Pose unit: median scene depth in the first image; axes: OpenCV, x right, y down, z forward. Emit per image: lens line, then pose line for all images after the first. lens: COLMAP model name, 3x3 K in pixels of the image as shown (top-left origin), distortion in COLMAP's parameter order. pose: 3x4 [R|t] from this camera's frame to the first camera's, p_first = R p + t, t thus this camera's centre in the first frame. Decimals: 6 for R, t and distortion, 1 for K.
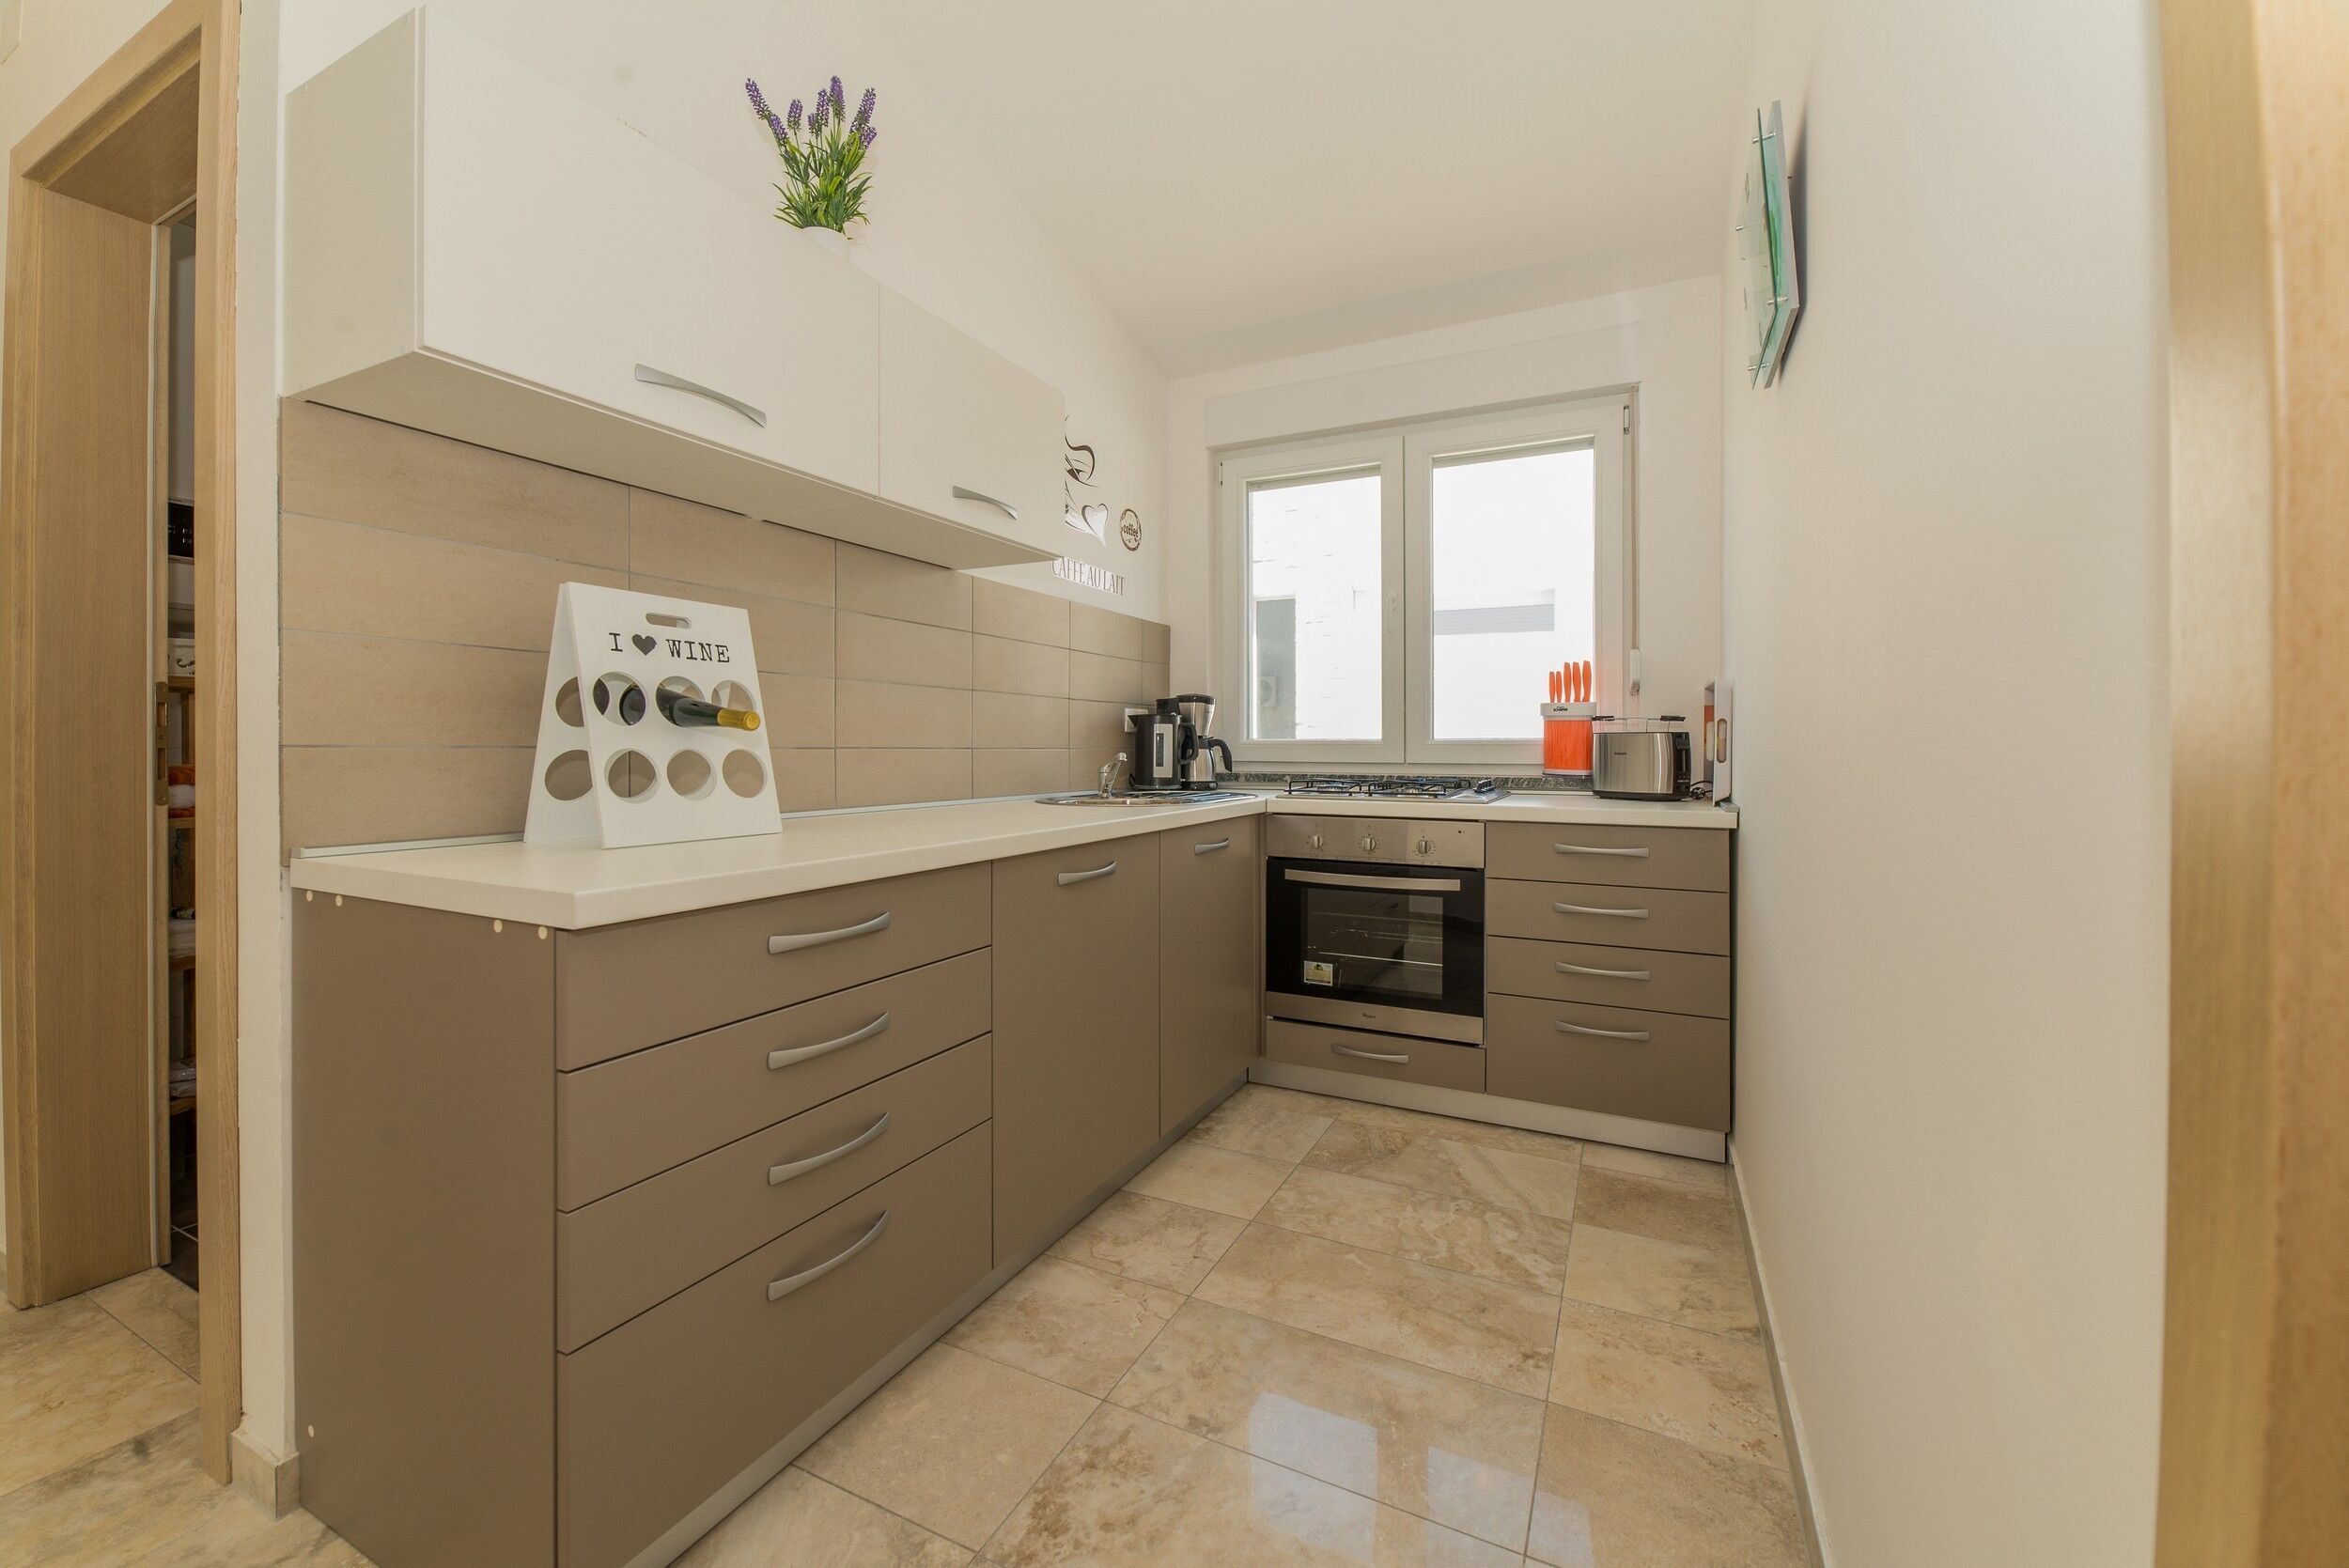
lens RADIAL K [[926.1, 0, 1174.5], [0, 926.1, 778.7], [0, 0, 1]] dist [-0.017230, 0.004916]
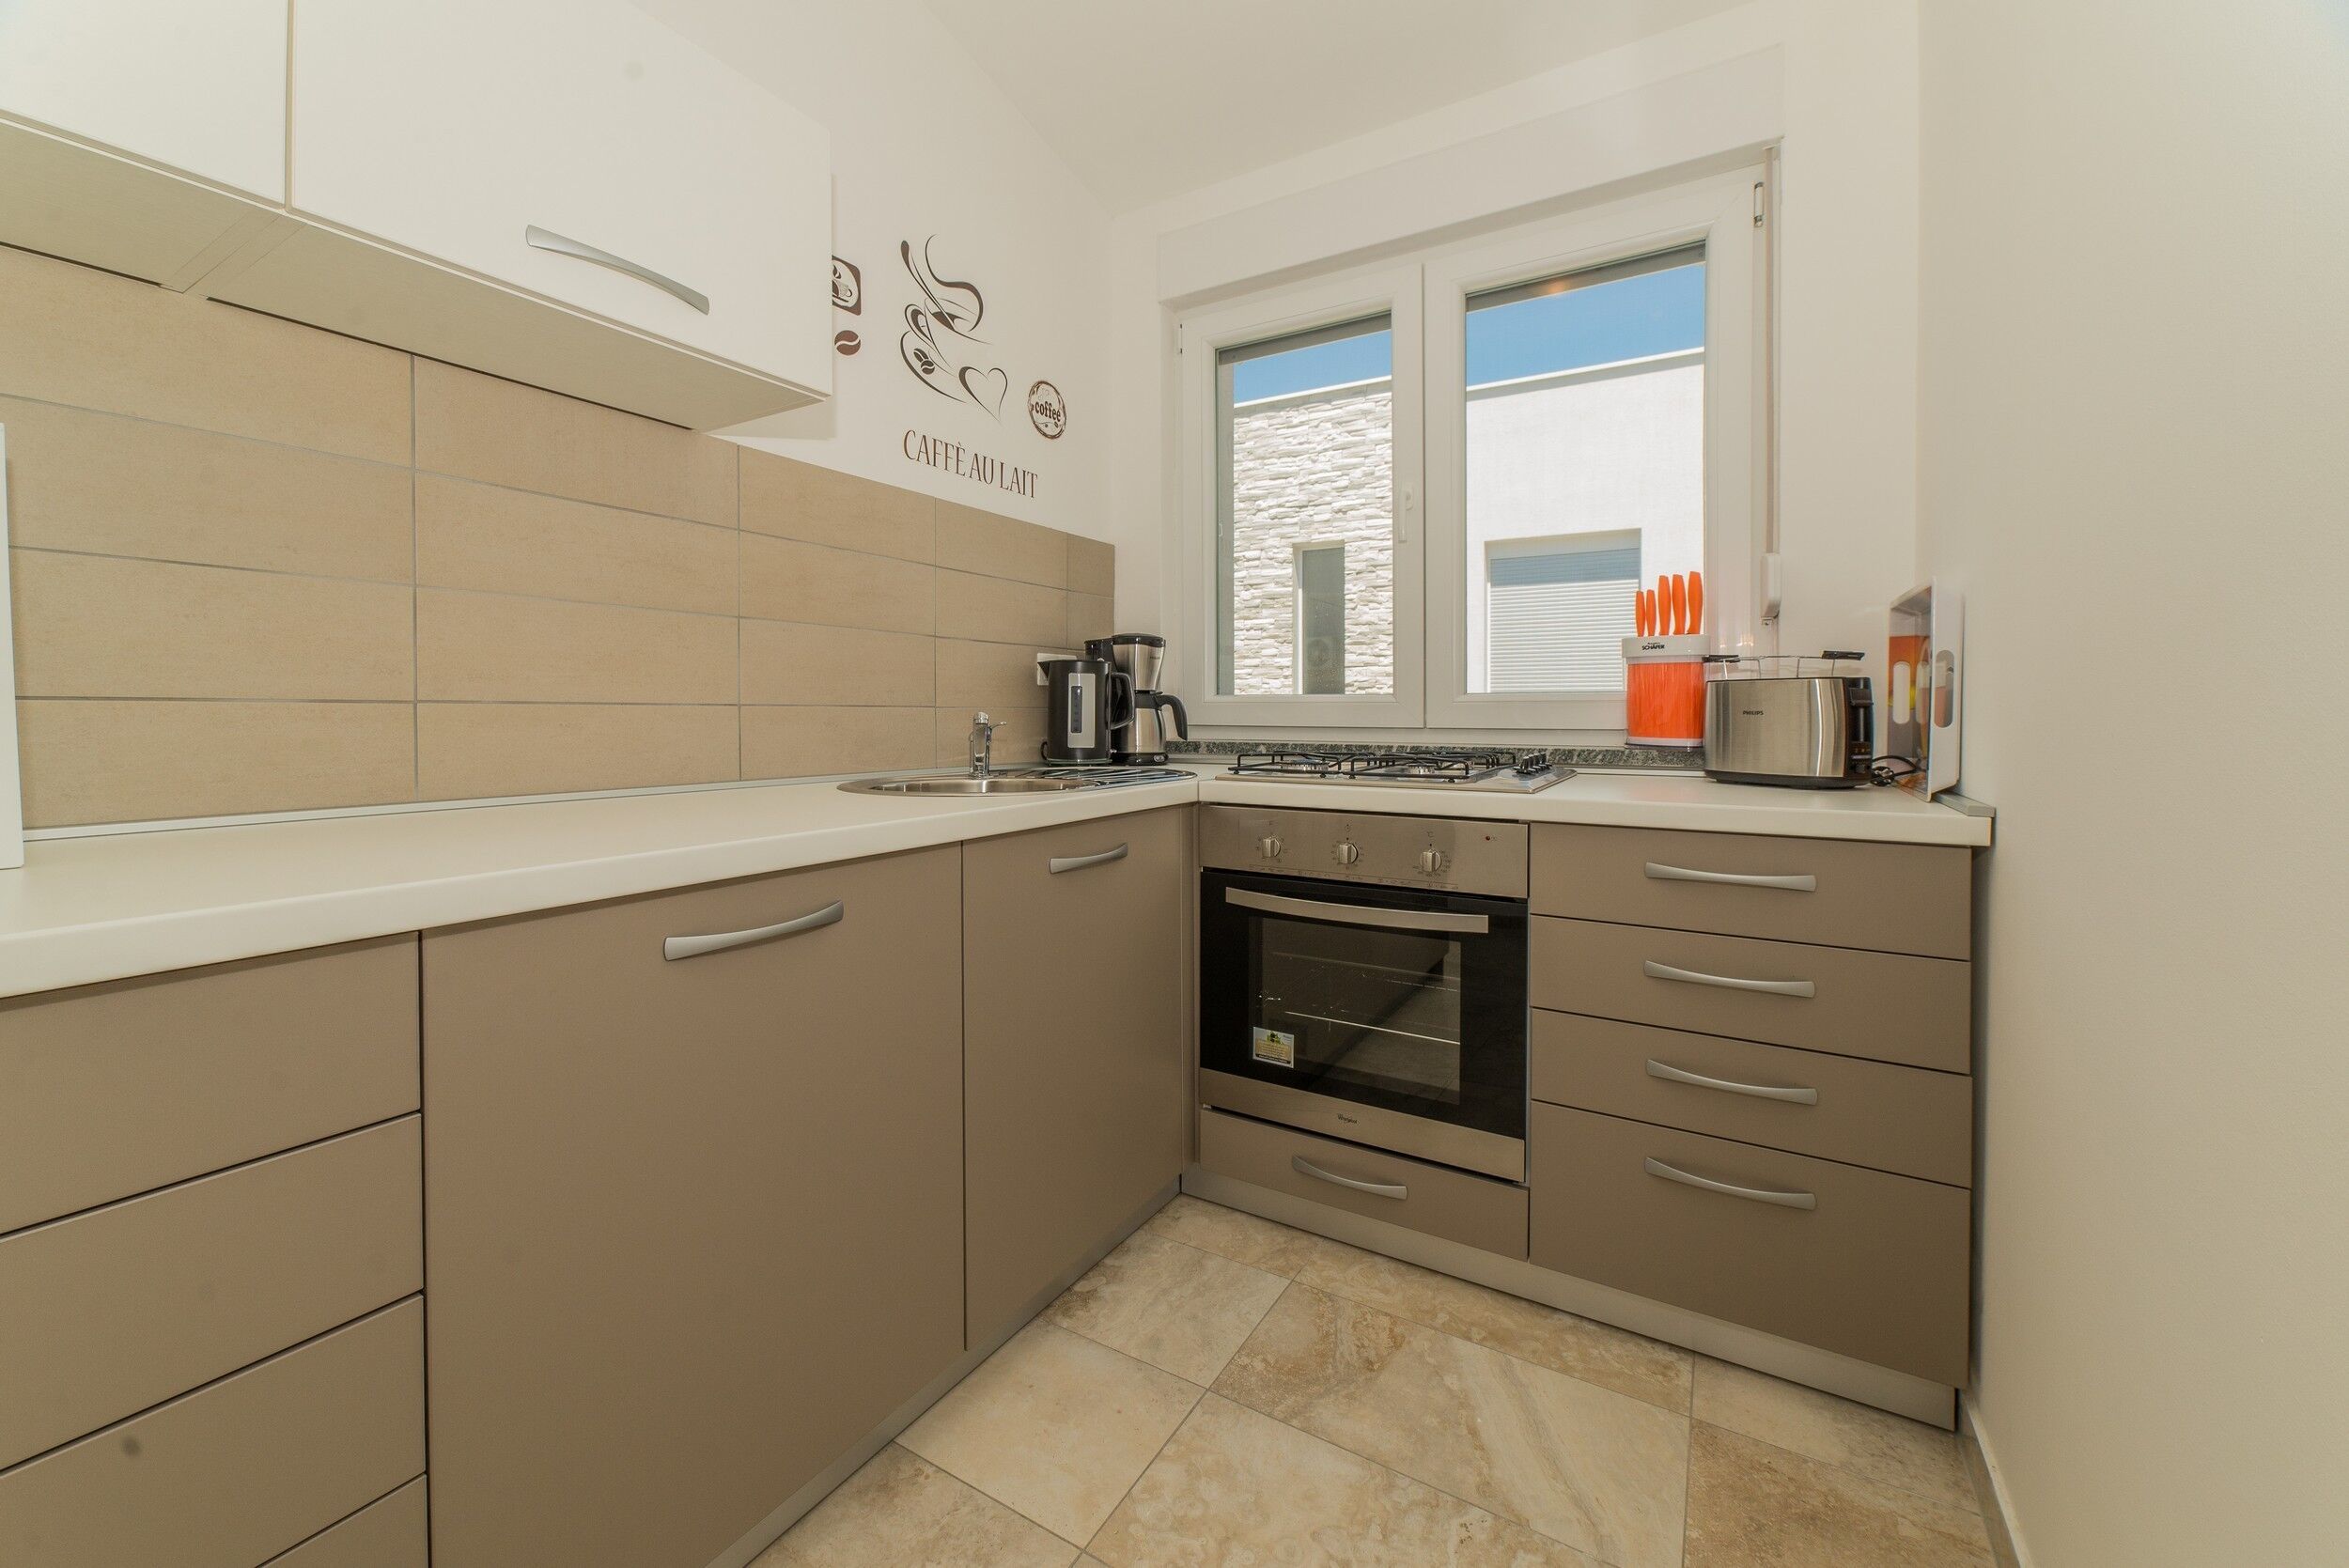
lens RADIAL K [[926.1, 0, 1179.8], [0, 926.1, 749.8], [0, 0, 1]] dist [-0.017230, 0.004916]
pose [[0.997695, 0.001376, -0.067838, 0.136880], [-0.000938, 0.999979, 0.006485, -0.005489], [0.067846, -0.006407, 0.997675, 0.349732]]
